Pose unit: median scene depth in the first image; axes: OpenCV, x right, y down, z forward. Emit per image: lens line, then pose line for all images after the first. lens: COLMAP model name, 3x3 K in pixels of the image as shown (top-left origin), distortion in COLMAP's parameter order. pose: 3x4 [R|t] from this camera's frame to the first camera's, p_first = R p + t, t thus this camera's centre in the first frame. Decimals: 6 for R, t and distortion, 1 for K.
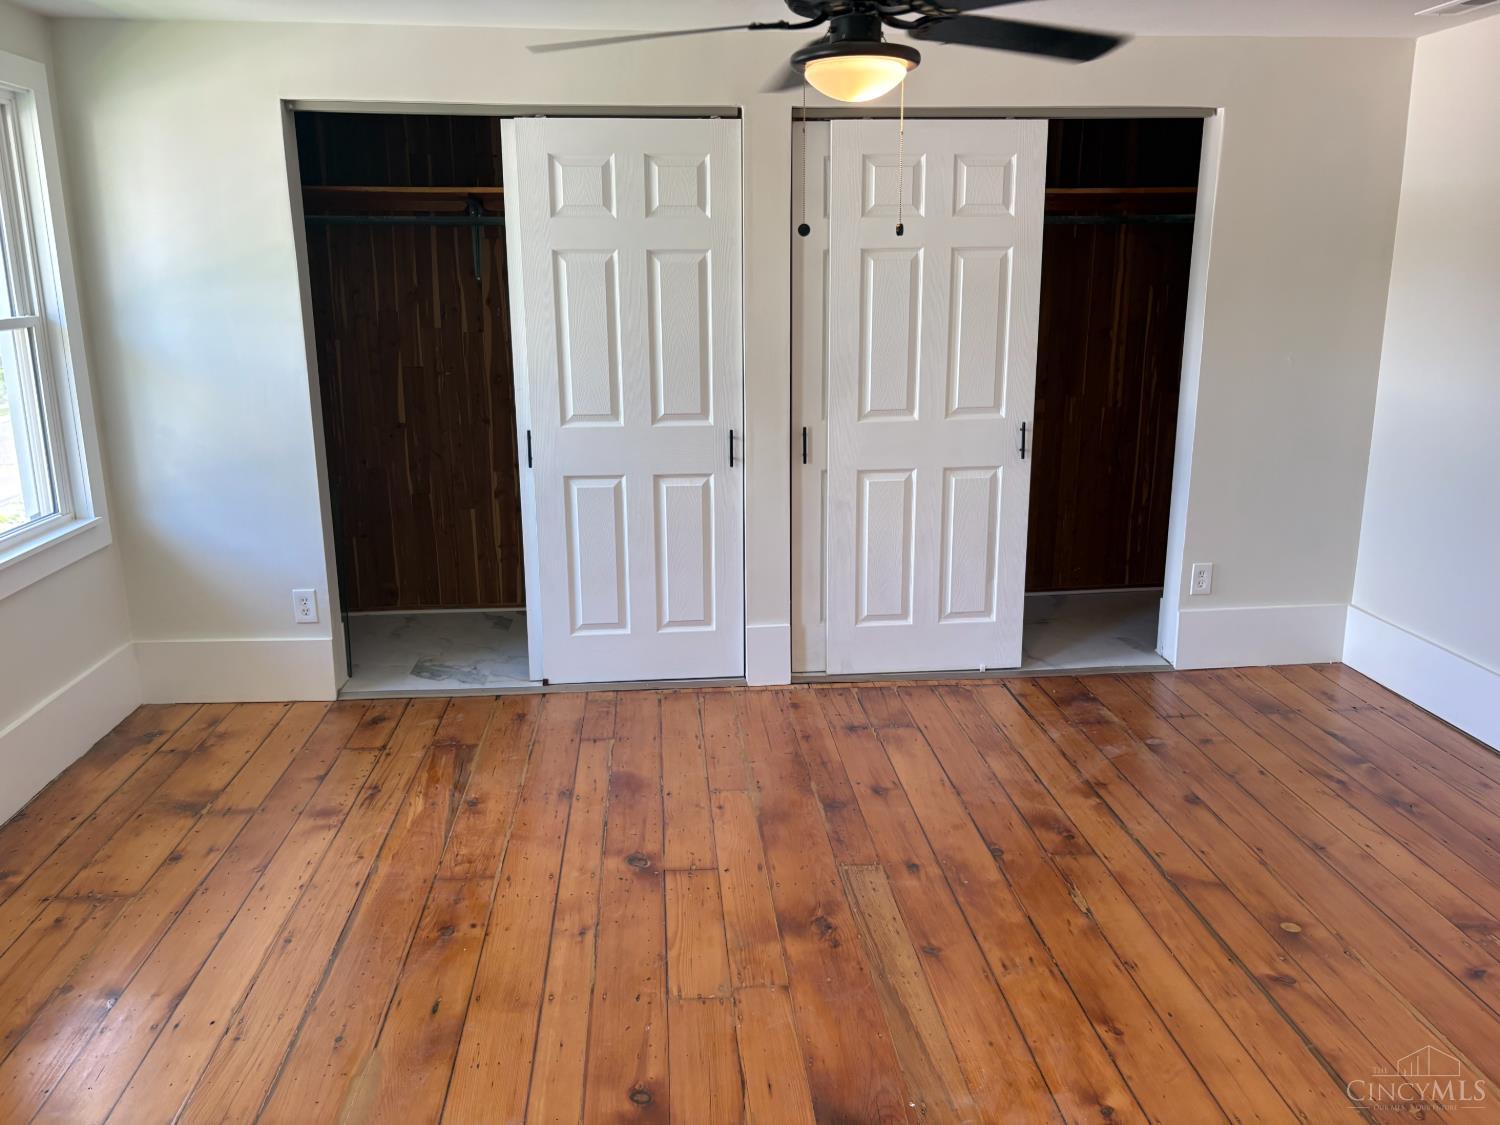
lens RADIAL K [[1140.0, 0, 753.9], [0, 1140.0, 558.6], [0, 0, 1]] dist [0.035098, -0.026612]
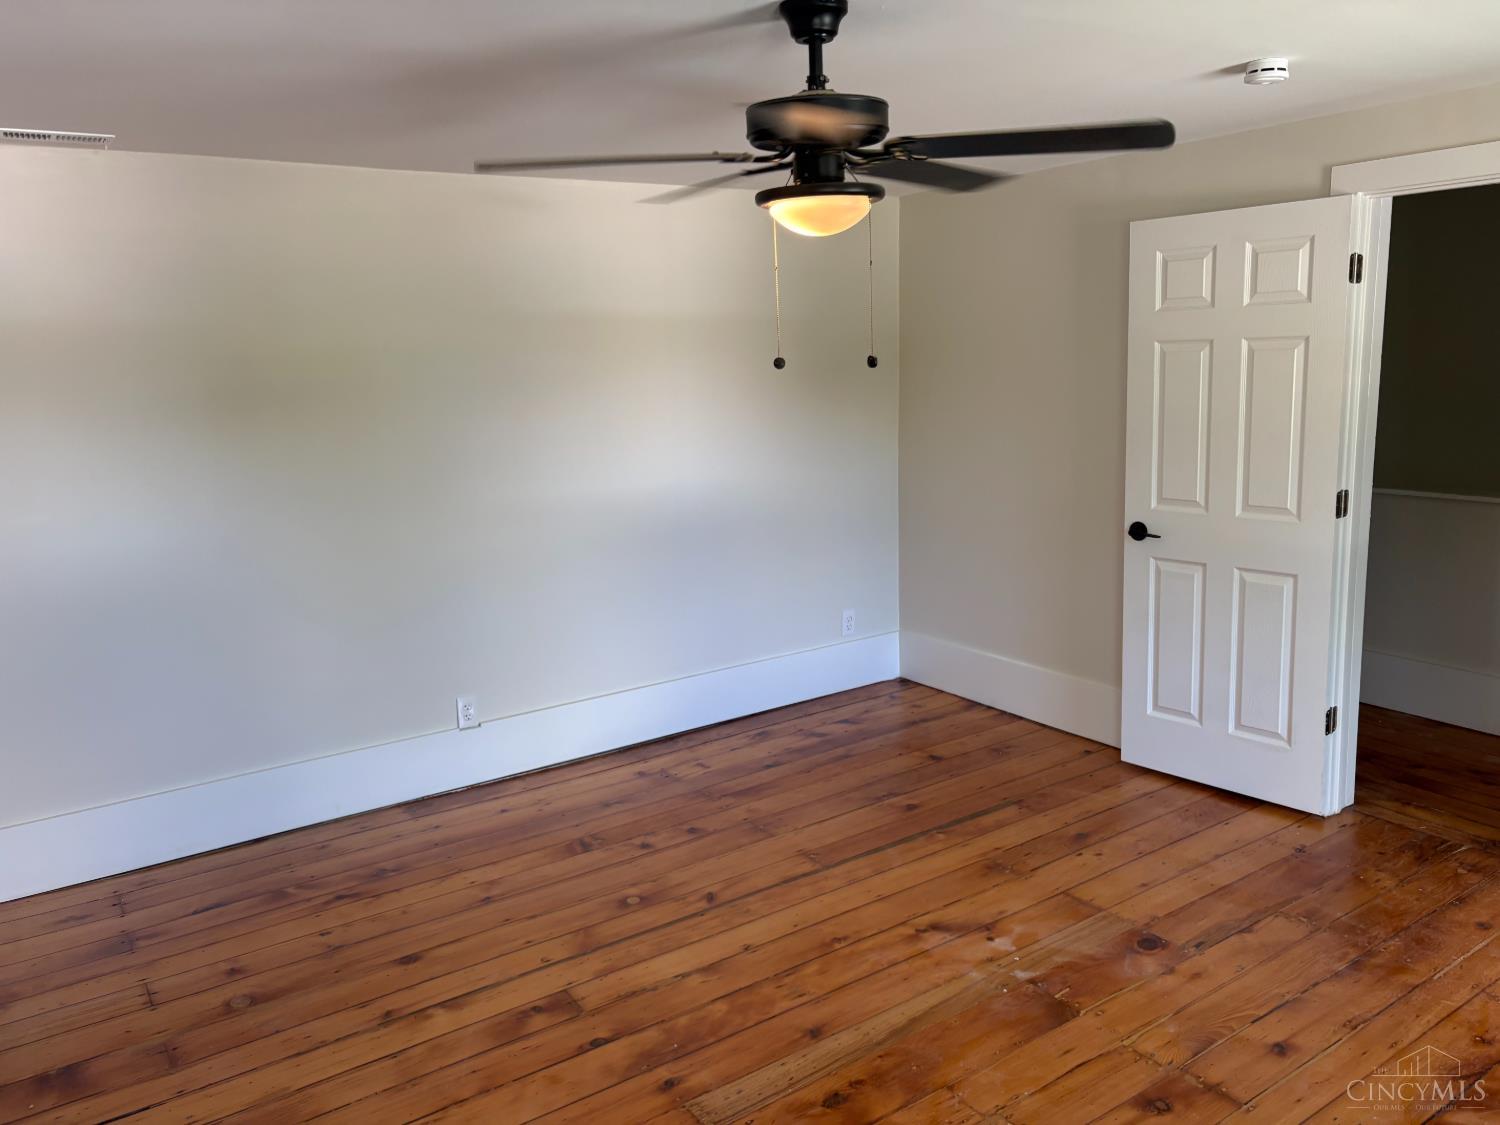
lens RADIAL K [[1140.0, 0, 742.4], [0, 1140.0, 546.9], [0, 0, 1]] dist [0.035098, -0.026612]
pose [[-0.480805, -0.130783, 0.867019, -0.458874], [0.251874, 0.926539, 0.279438, -0.262612], [-0.839872, 0.352735, -0.412544, 0.914217]]
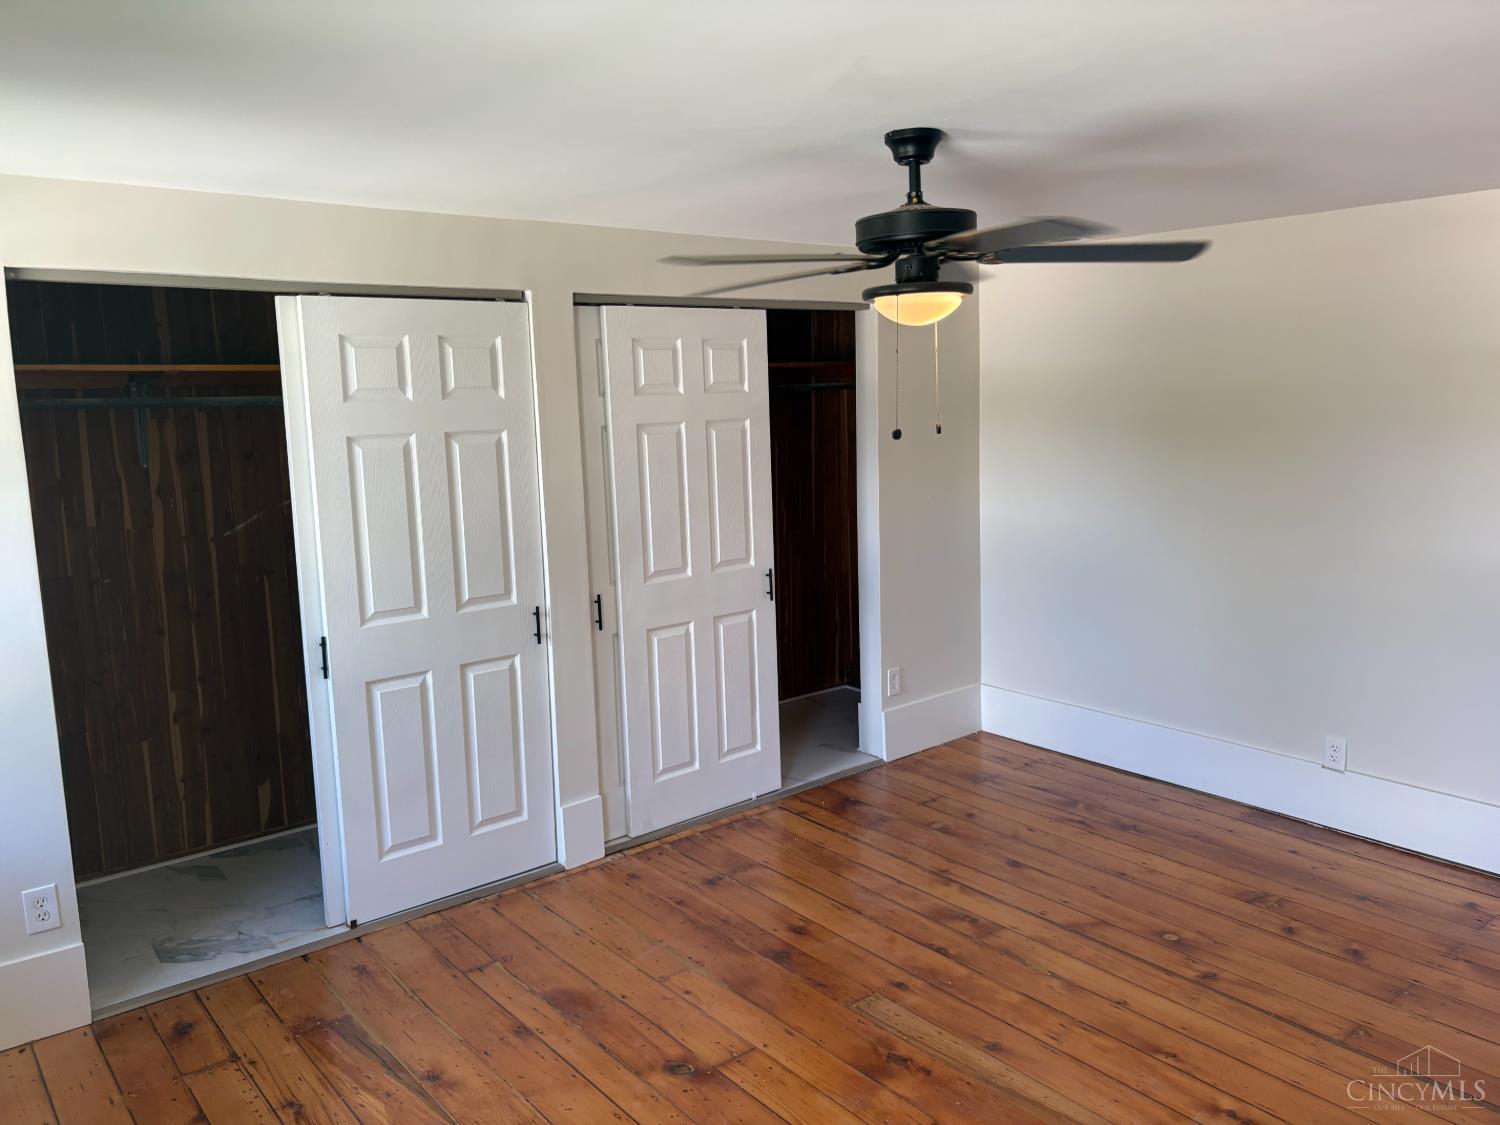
lens RADIAL K [[1140.0, 0, 768.9], [0, 1140.0, 548.6], [0, 0, 1]] dist [0.035098, -0.026612]
pose [[0.822653, -0.094427, 0.560647, -0.420886], [0.158797, 0.985028, -0.067104, -0.068843], [-0.545916, 0.144232, 0.825332, 0.082106]]
